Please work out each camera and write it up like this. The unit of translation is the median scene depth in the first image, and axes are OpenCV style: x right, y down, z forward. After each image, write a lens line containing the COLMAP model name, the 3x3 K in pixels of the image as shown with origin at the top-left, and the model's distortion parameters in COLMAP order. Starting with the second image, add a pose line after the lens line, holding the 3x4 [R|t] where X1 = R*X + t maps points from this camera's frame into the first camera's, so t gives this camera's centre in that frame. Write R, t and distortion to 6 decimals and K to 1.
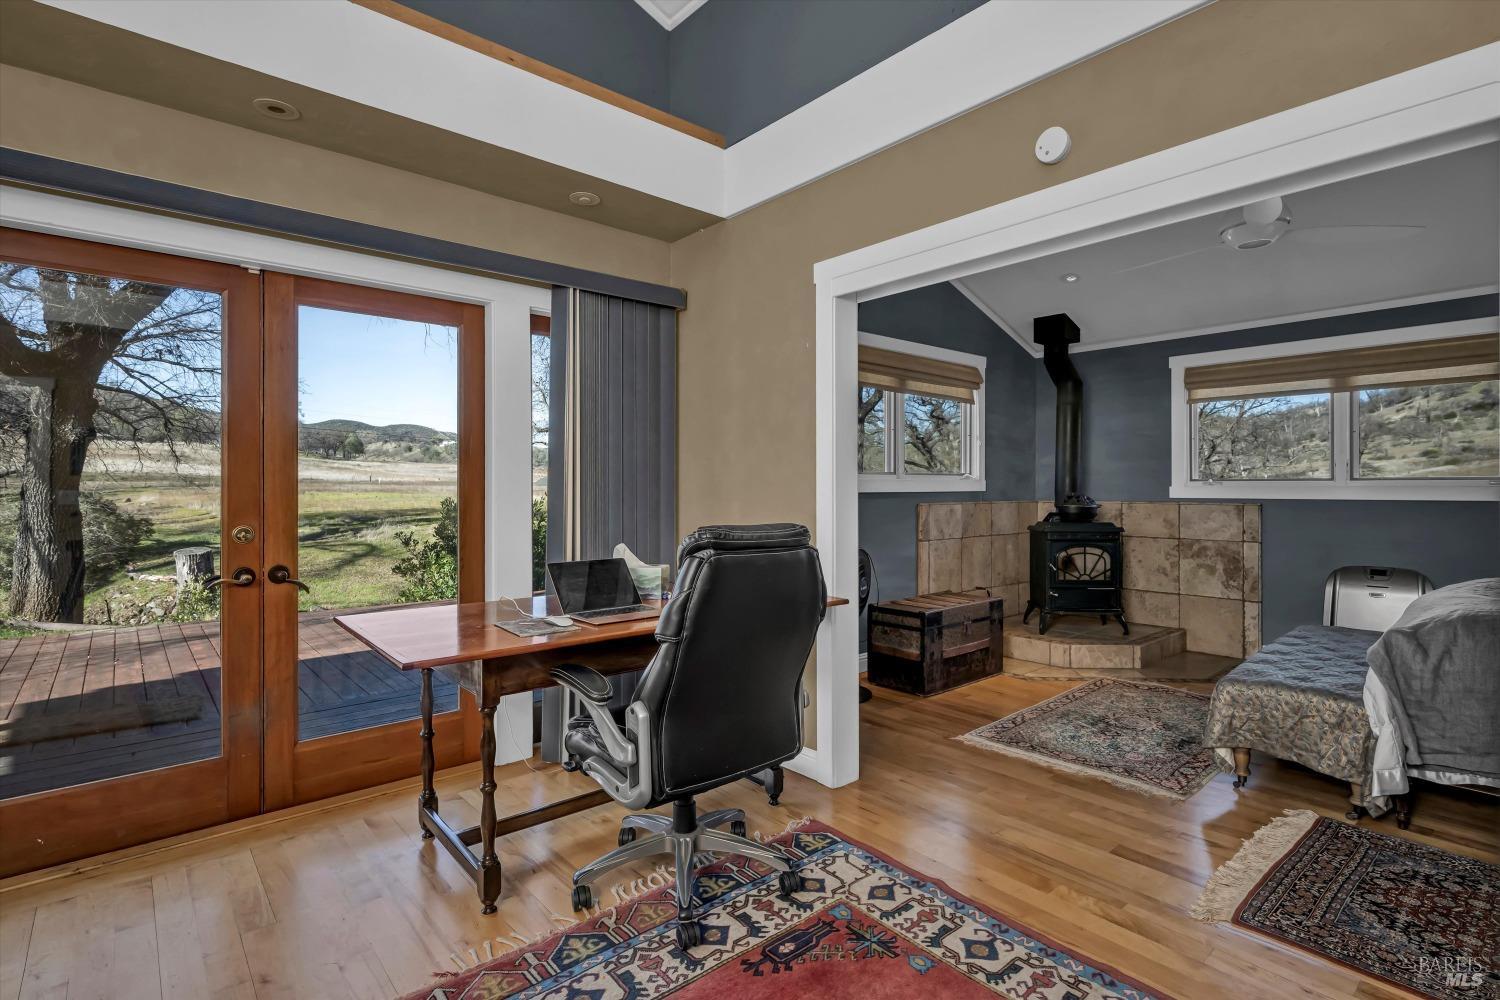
lens RADIAL K [[718.2, 0, 750.0], [0, 718.2, 479.2], [0, 0, 1]] dist [0.002407, 0.000083]
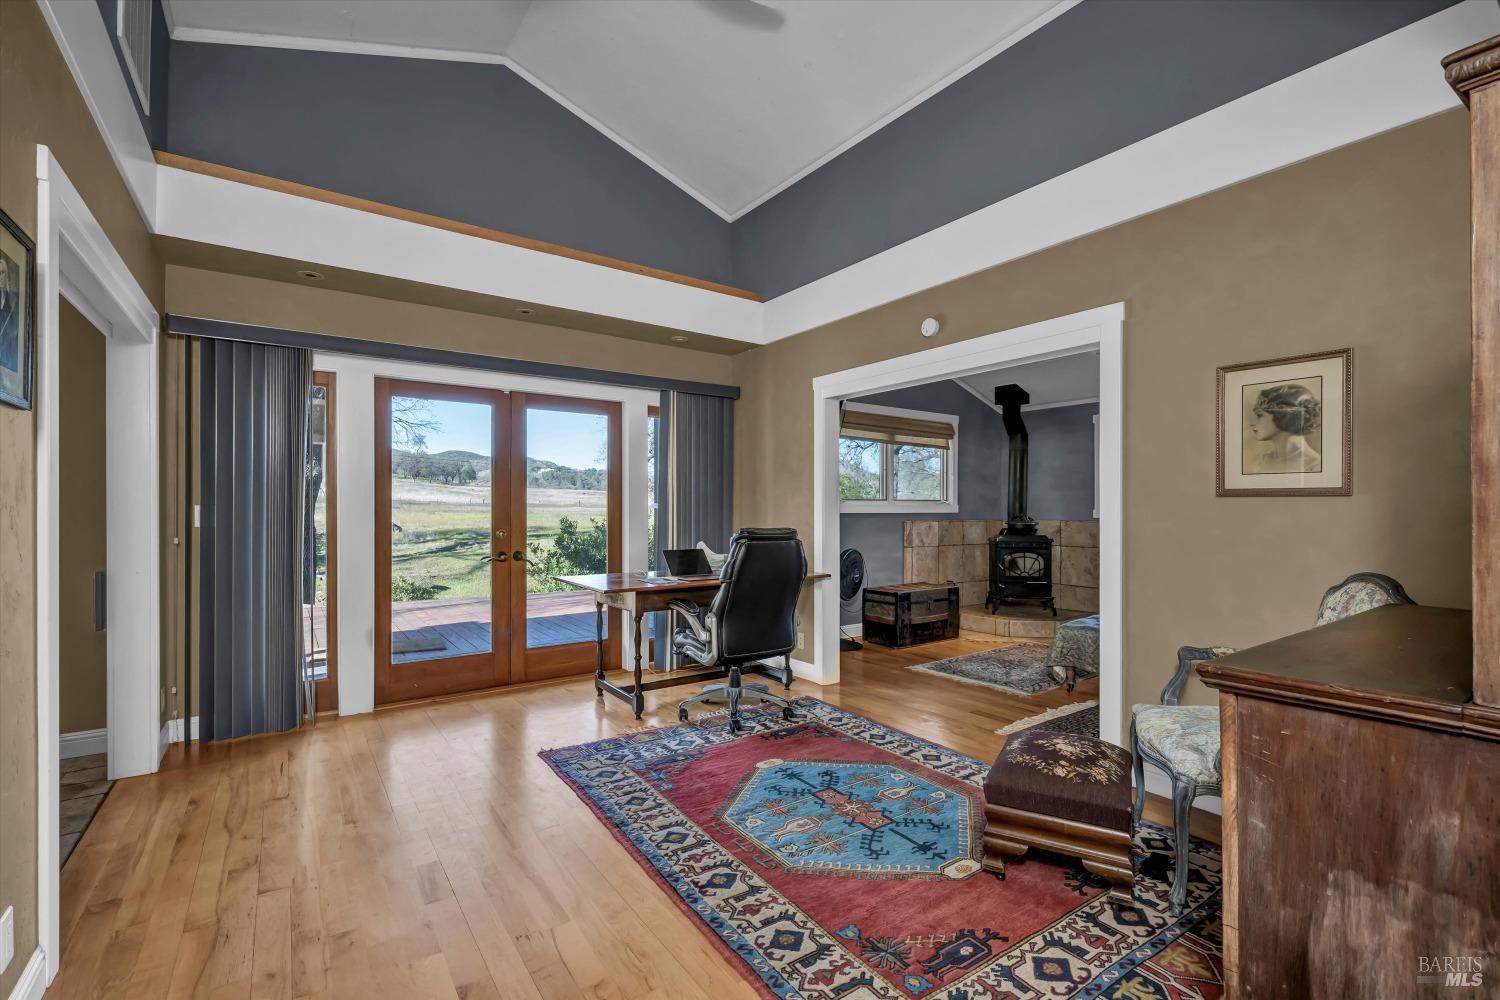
lens RADIAL K [[718.2, 0, 750.0], [0, 718.2, 479.2], [0, 0, 1]] dist [0.002407, 0.000083]
pose [[0.995492, -0.001270, -0.094840, 0.093108], [-0.001670, 0.999521, -0.030914, -0.006905], [0.094834, 0.030933, 0.995012, -0.649925]]
